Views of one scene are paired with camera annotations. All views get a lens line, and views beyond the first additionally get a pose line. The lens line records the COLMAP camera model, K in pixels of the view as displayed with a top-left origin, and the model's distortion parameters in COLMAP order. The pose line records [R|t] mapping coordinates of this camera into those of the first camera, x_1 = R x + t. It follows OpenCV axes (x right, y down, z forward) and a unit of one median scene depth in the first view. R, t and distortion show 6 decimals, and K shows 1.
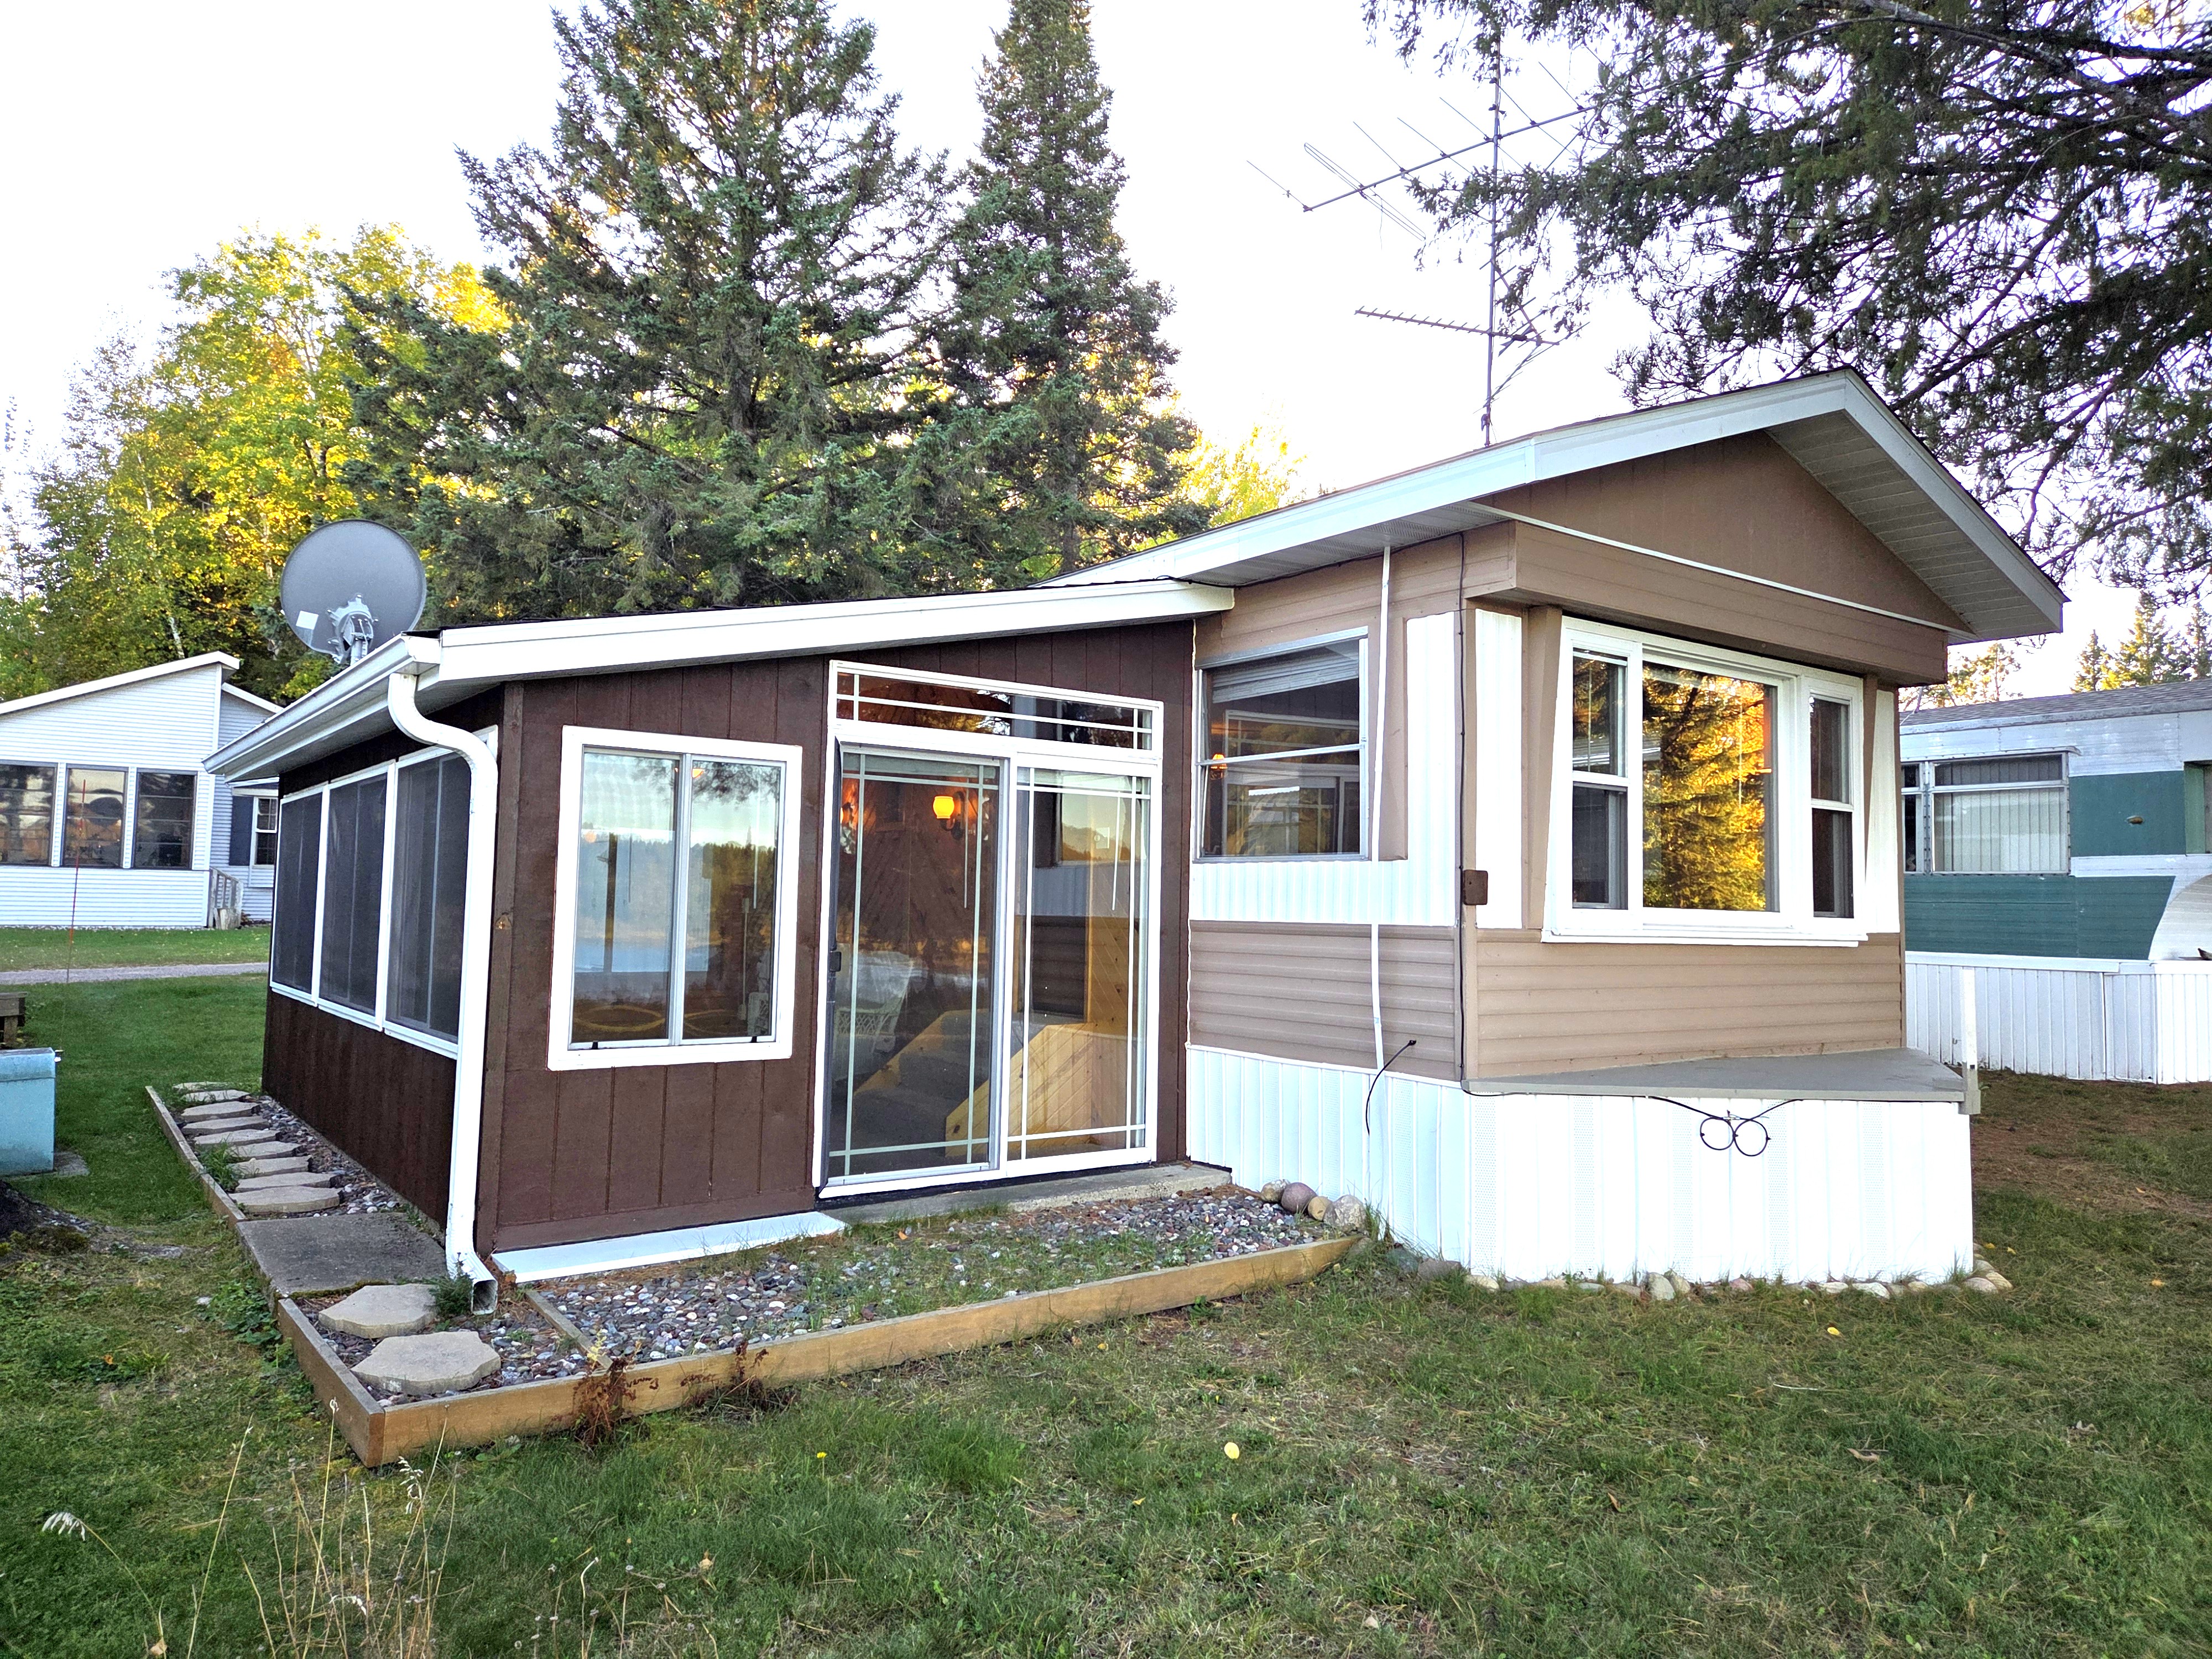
lens RADIAL K [[1489.9, 0, 1118.9], [0, 1489.9, 814.3], [0, 0, 1]] dist [0.062180, -0.037673]
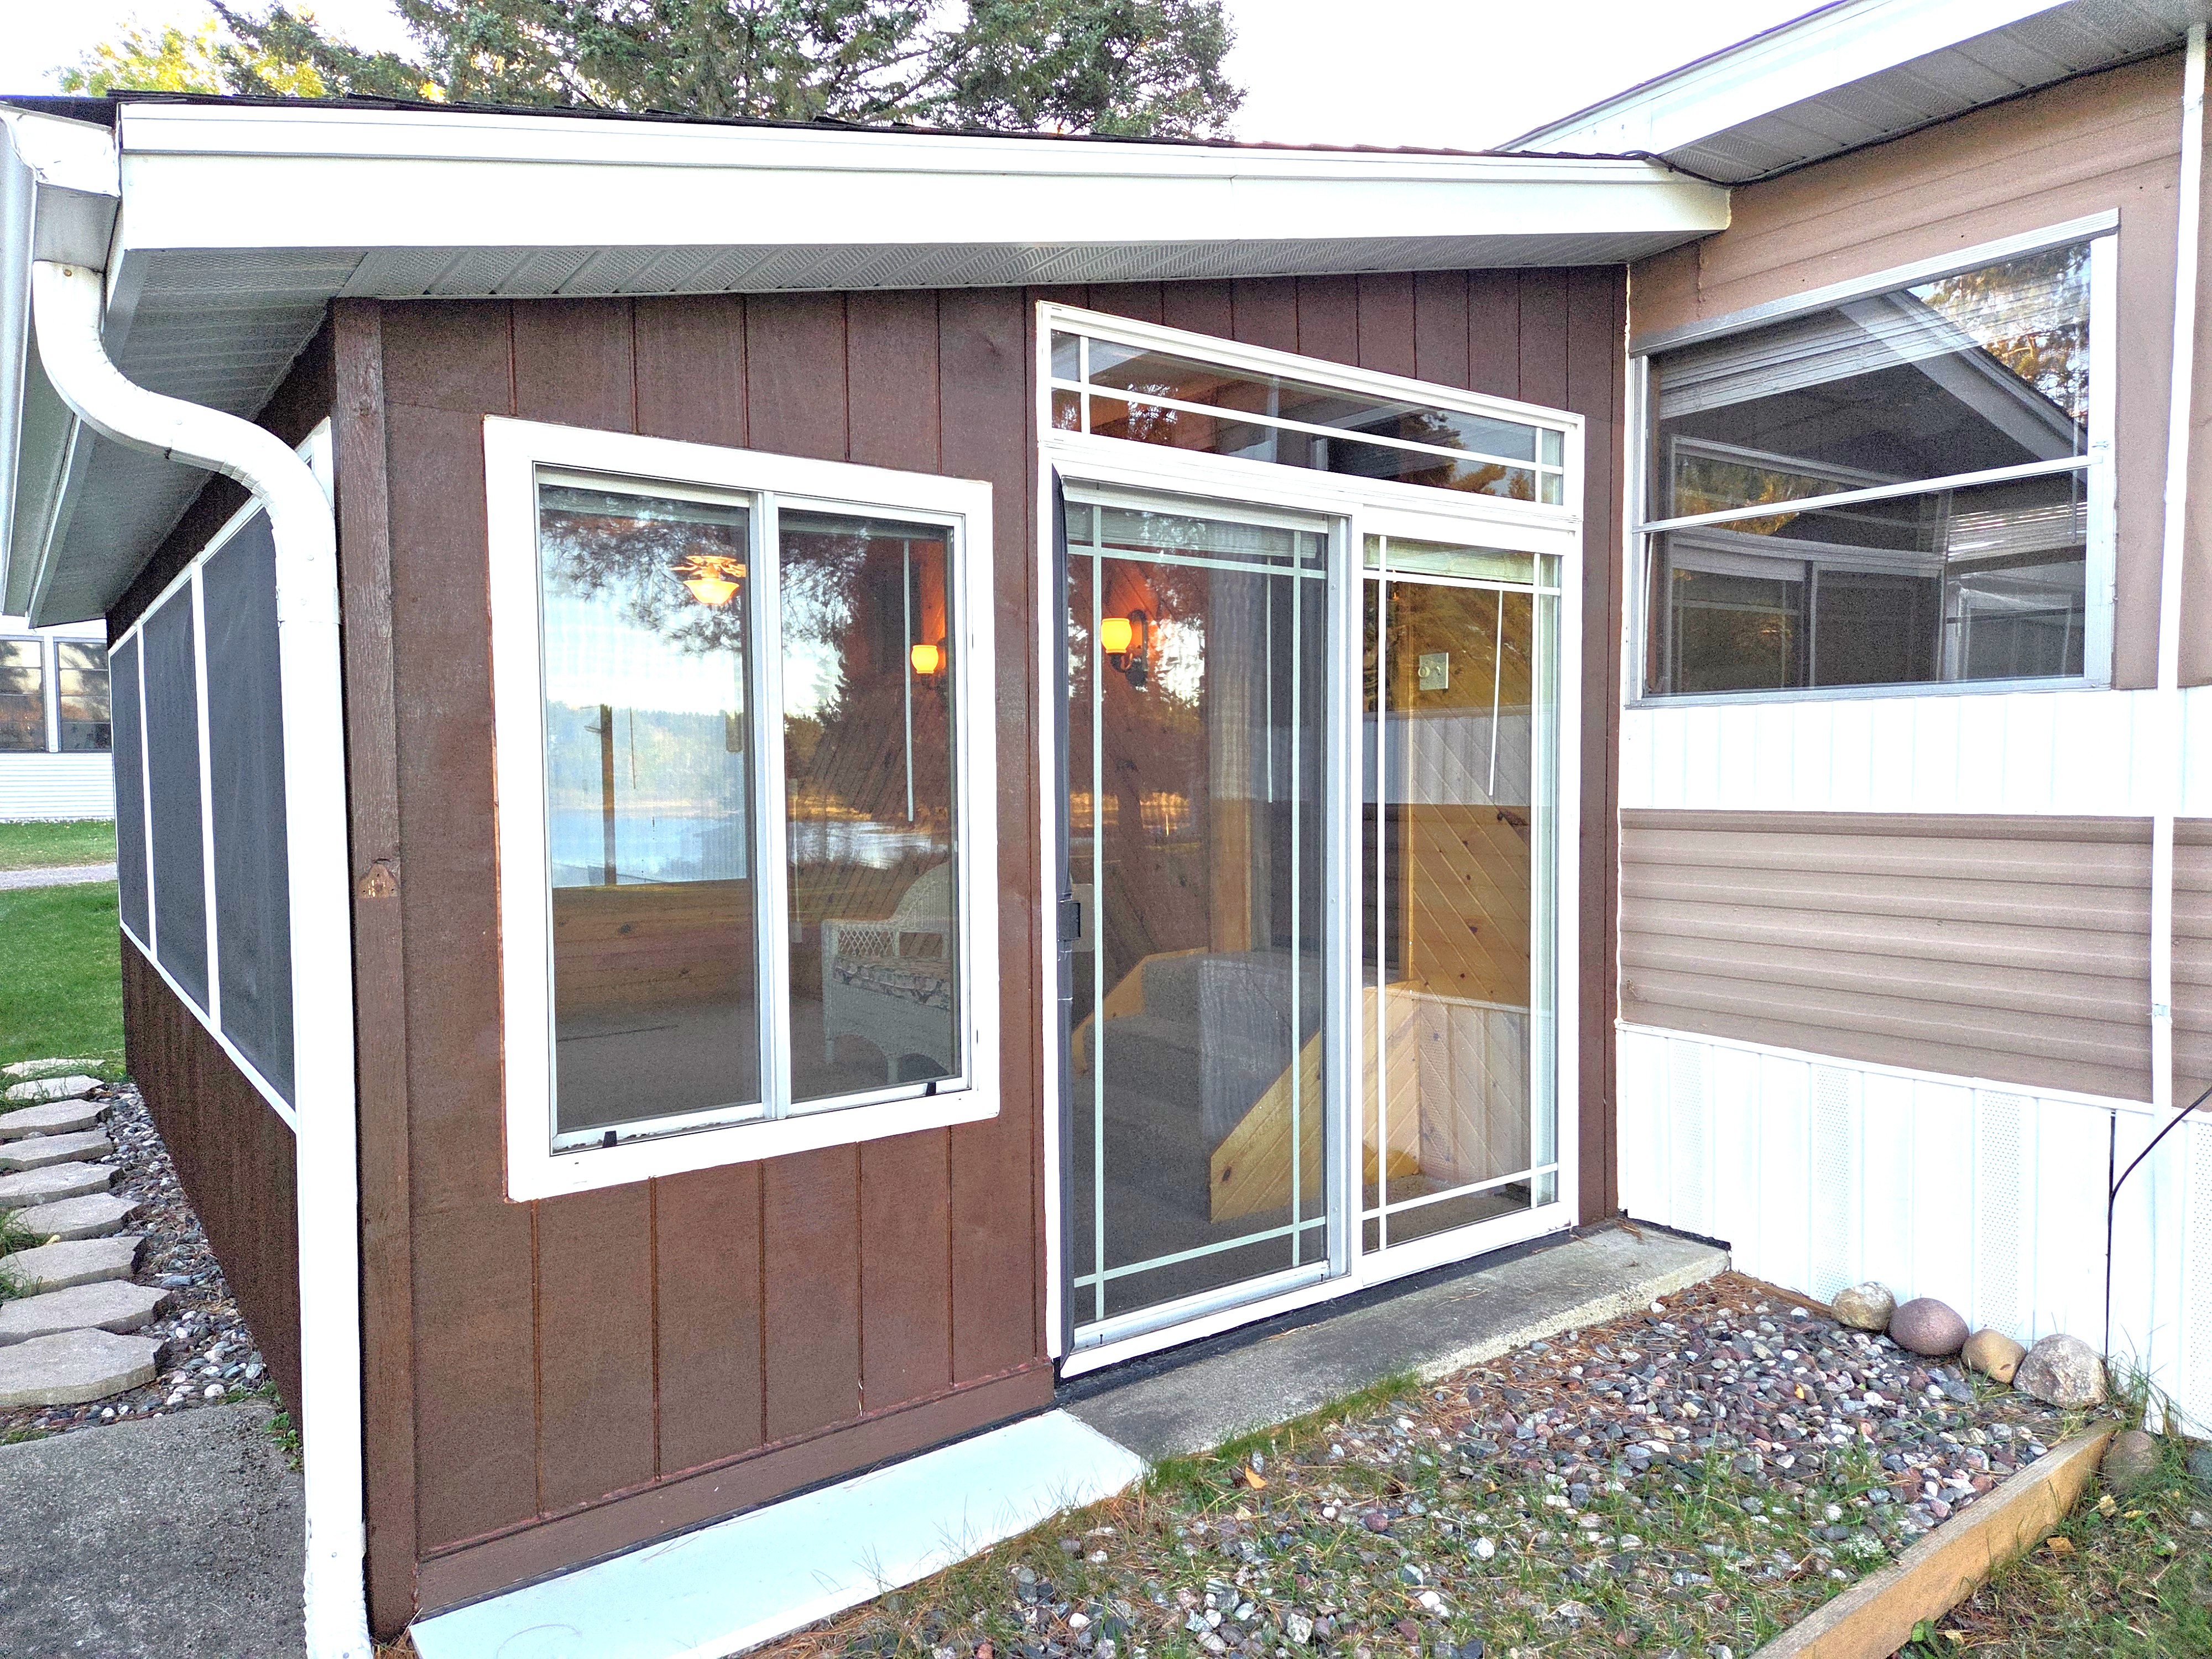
lens RADIAL K [[1489.9, 0, 1100.4], [0, 1489.9, 847.2], [0, 0, 1]] dist [0.062180, -0.037673]
pose [[0.999632, -0.026028, -0.007639, -0.163995], [0.026743, 0.992803, 0.116736, 0.014669], [0.004546, -0.116897, 0.993134, 0.471785]]
